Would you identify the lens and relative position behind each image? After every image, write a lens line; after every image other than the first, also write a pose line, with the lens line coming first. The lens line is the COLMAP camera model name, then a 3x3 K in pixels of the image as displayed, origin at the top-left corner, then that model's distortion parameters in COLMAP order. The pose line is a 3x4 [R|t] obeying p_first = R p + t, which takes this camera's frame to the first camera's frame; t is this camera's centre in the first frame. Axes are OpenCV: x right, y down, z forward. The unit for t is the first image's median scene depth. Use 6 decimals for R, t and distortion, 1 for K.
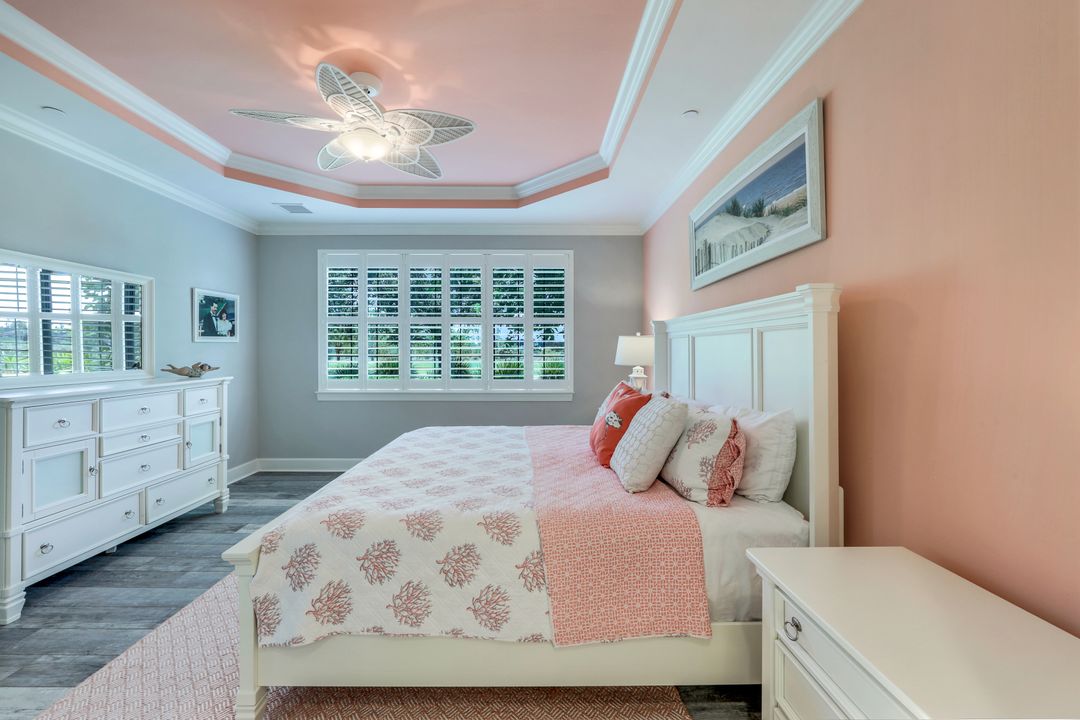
lens RADIAL K [[432.8, 0, 538.1], [0, 432.8, 353.7], [0, 0, 1]] dist [-0.003869, -0.000063]
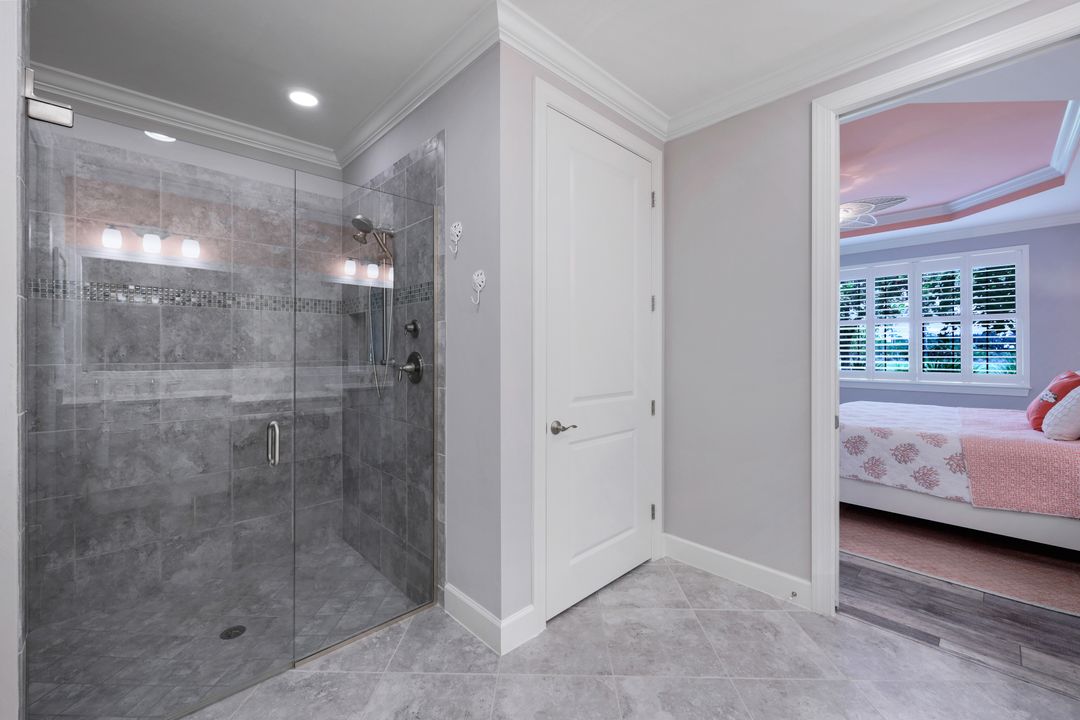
lens RADIAL K [[432.8, 0, 538.4], [0, 432.8, 354.2], [0, 0, 1]] dist [-0.003869, -0.000063]
pose [[0.680189, -0.002454, -0.733033, 0.117478], [0.001965, 0.999997, -0.001524, 0.036340], [0.733035, -0.000404, 0.680191, -1.470248]]
